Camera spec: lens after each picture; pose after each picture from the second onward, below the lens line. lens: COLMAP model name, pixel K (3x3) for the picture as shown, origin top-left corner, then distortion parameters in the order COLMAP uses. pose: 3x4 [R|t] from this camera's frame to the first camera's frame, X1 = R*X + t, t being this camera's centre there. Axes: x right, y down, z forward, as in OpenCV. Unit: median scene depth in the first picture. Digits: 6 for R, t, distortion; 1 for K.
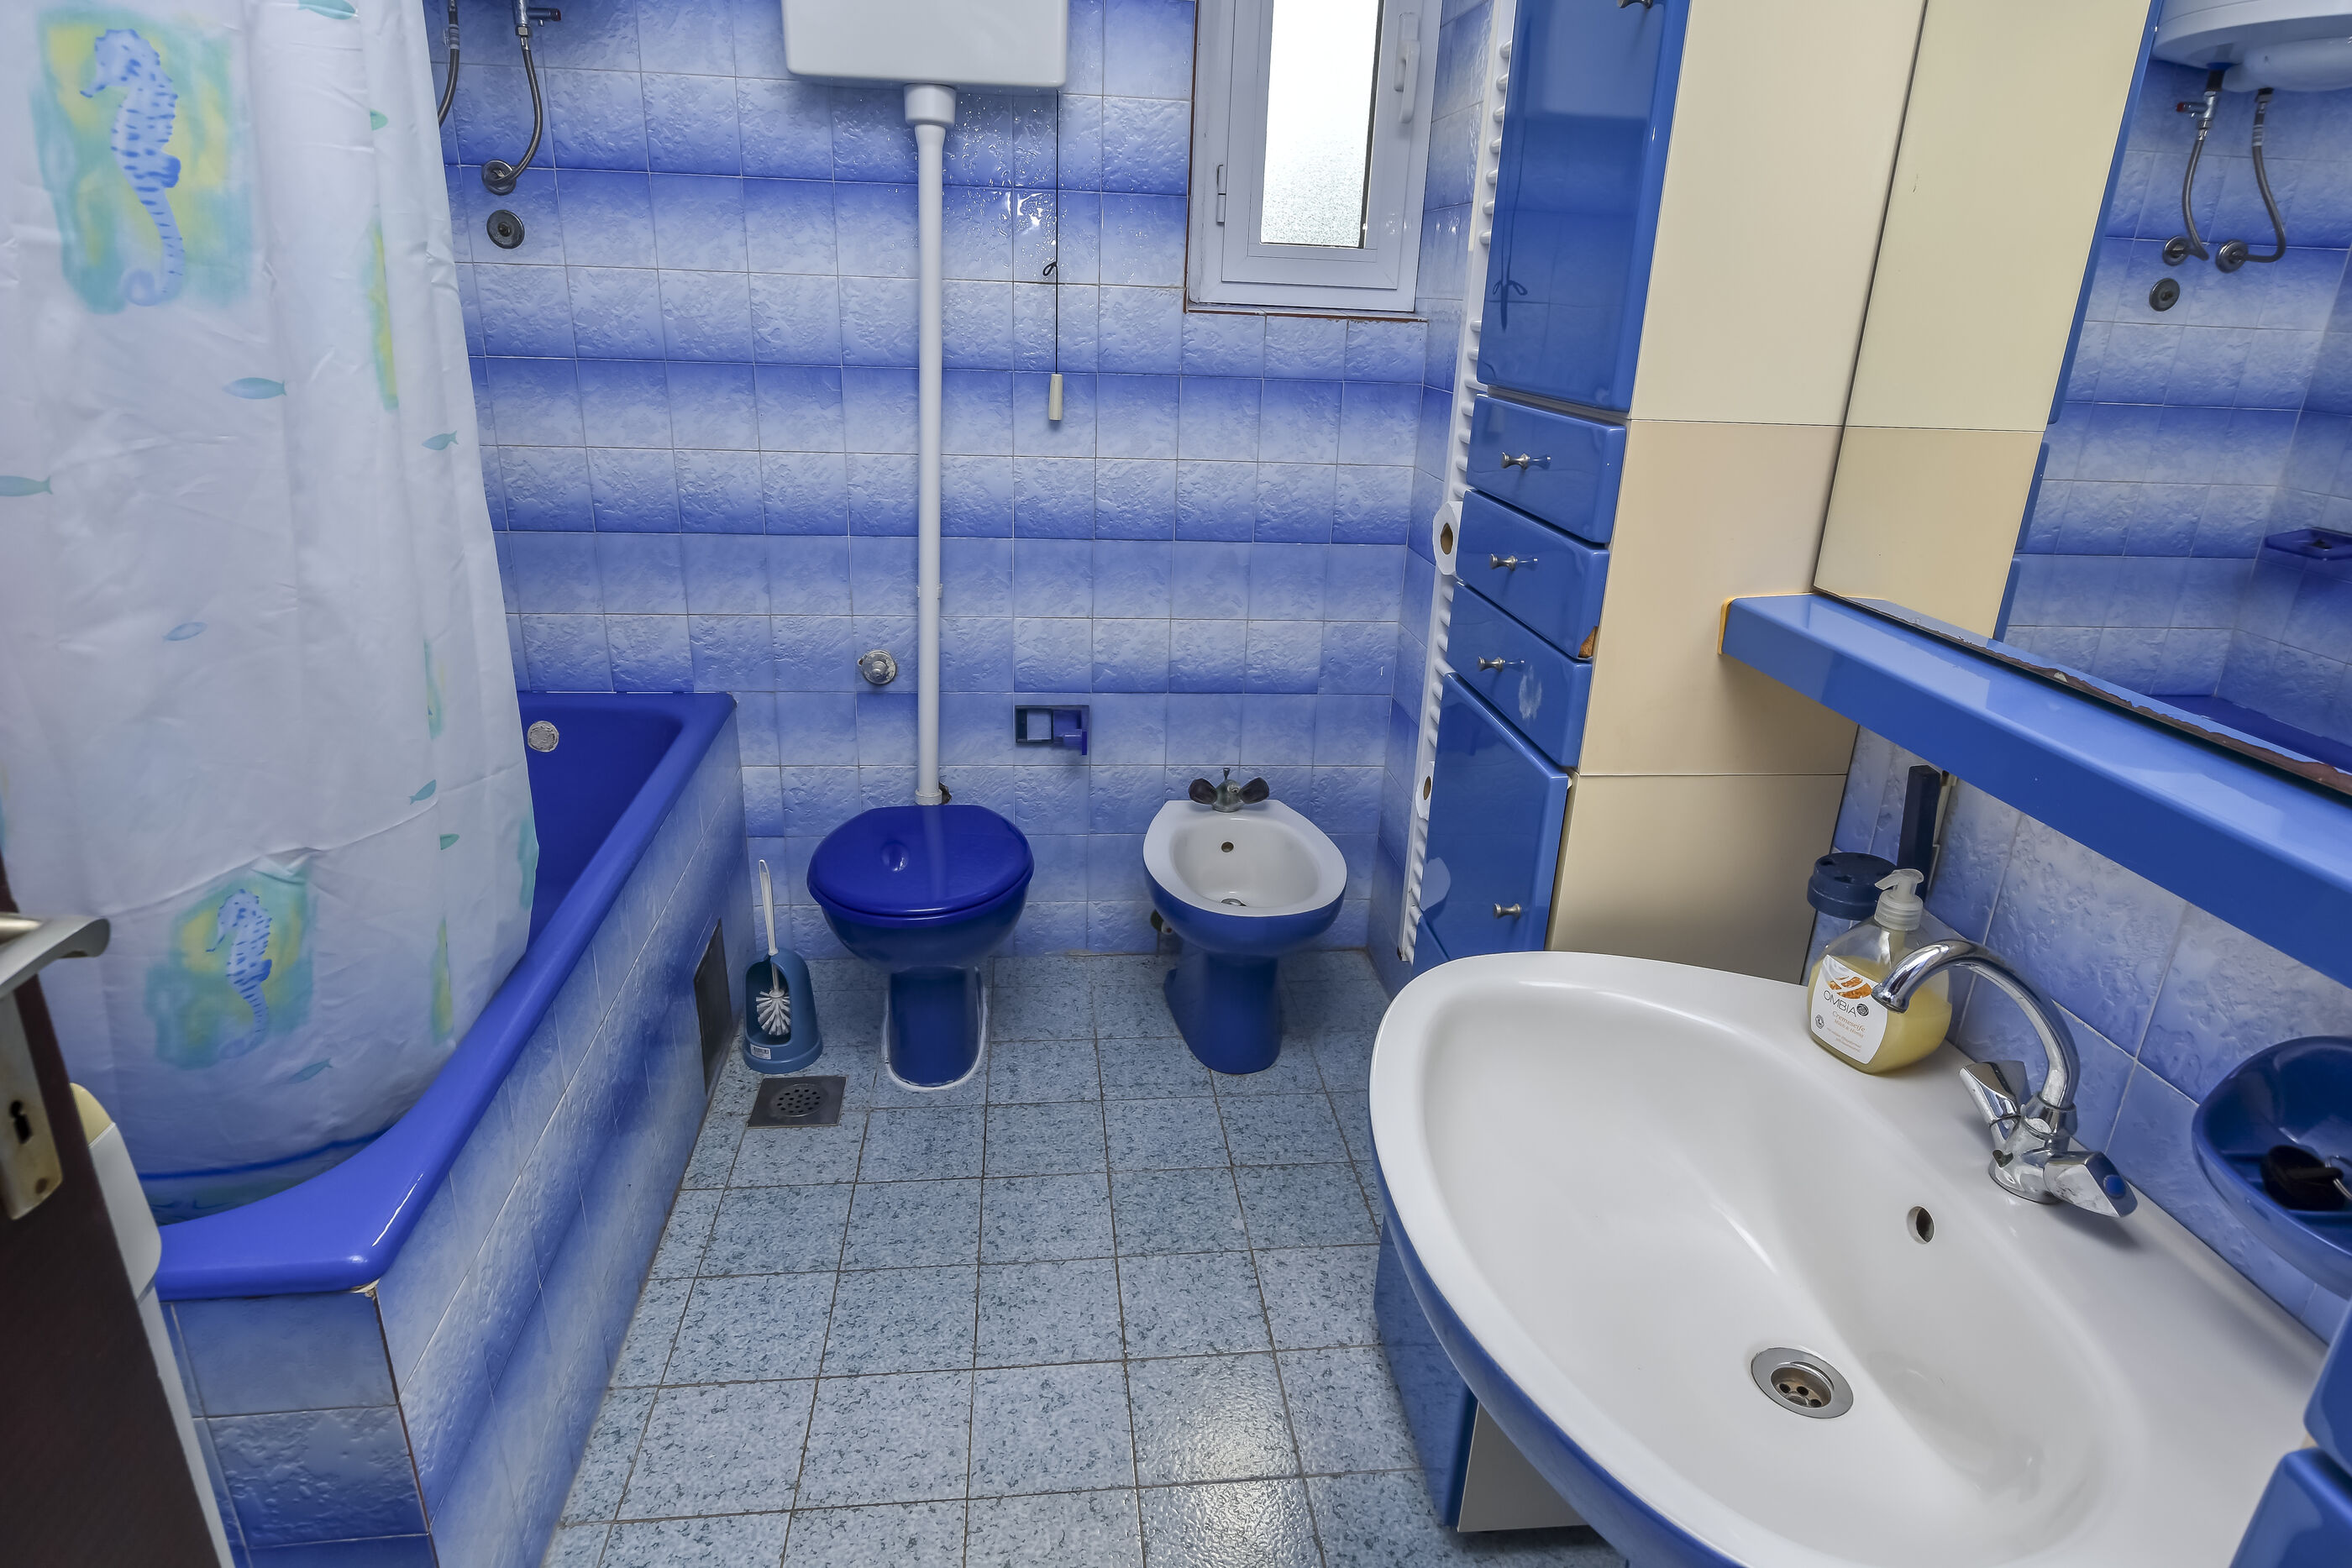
lens RADIAL K [[1325.4, 0, 1126.5], [0, 1325.4, 834.6], [0, 0, 1]] dist [-0.021383, 0.002565]
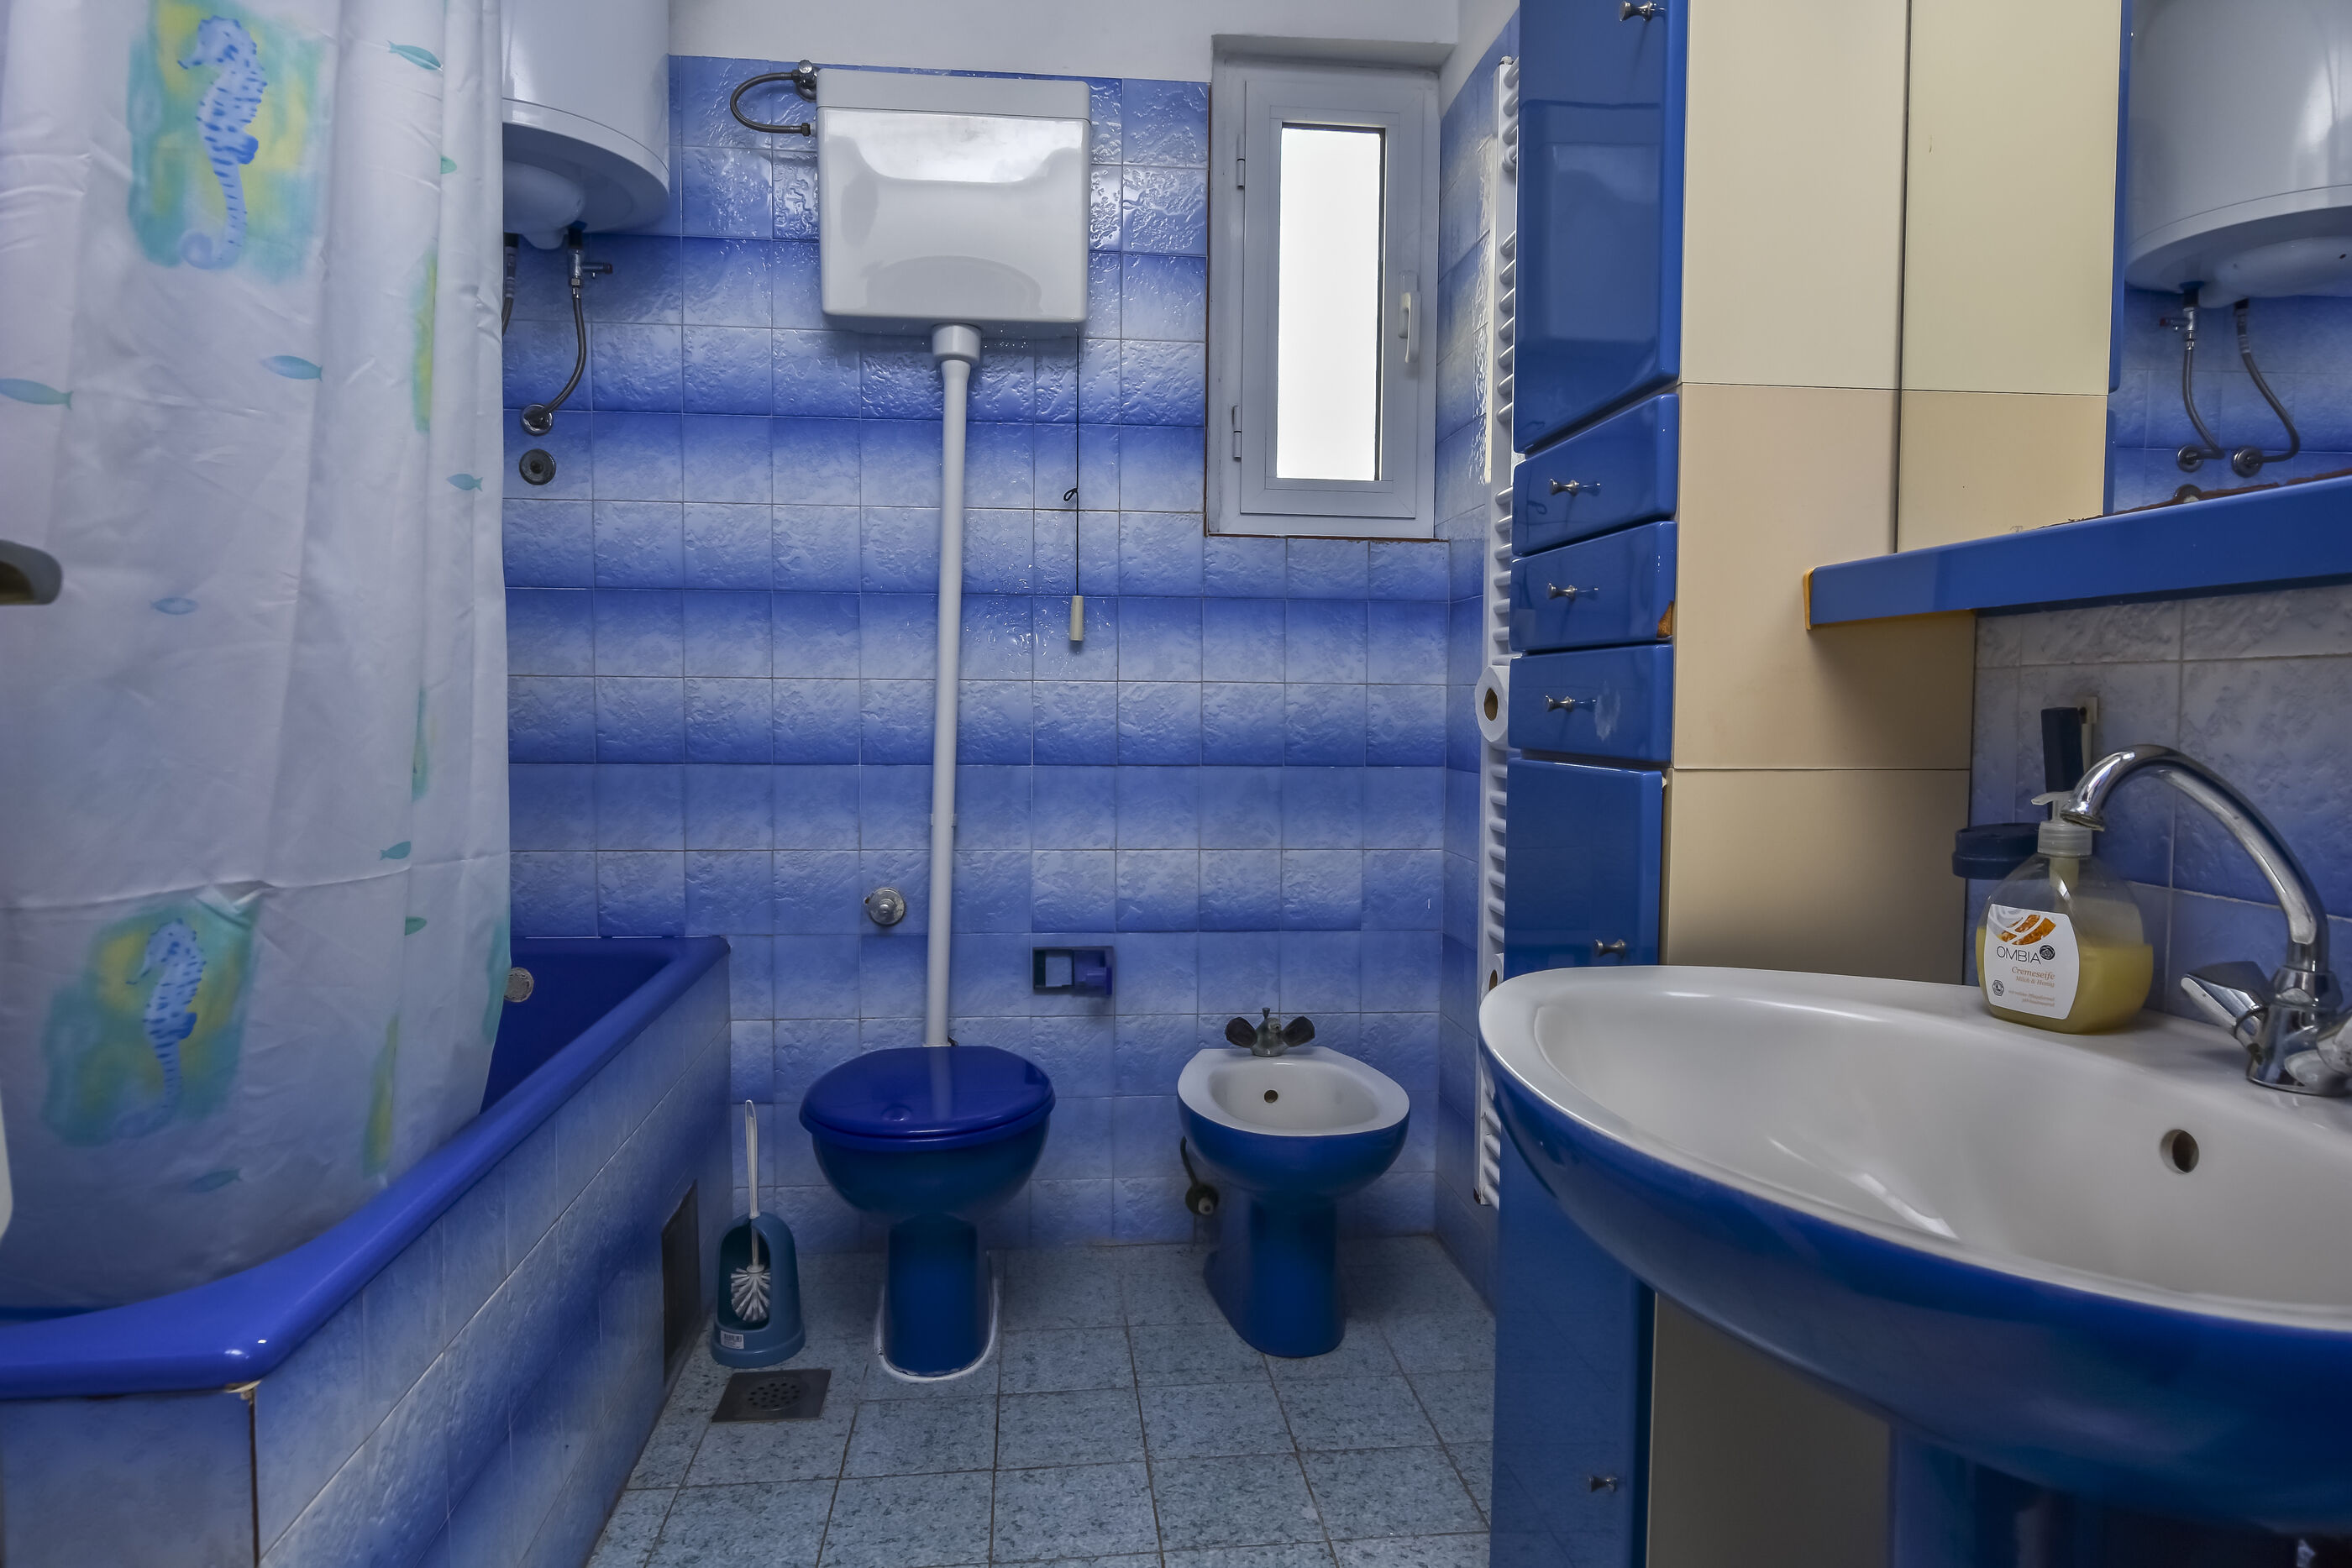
lens RADIAL K [[1422.2, 0, 1127.2], [0, 1422.2, 779.6], [0, 0, 1]] dist [-0.016546, 0.005718]
pose [[0.999802, -0.018685, -0.006801, -0.011418], [0.015715, 0.952080, -0.305445, 0.111412], [0.012182, 0.305278, 0.952185, 0.031102]]
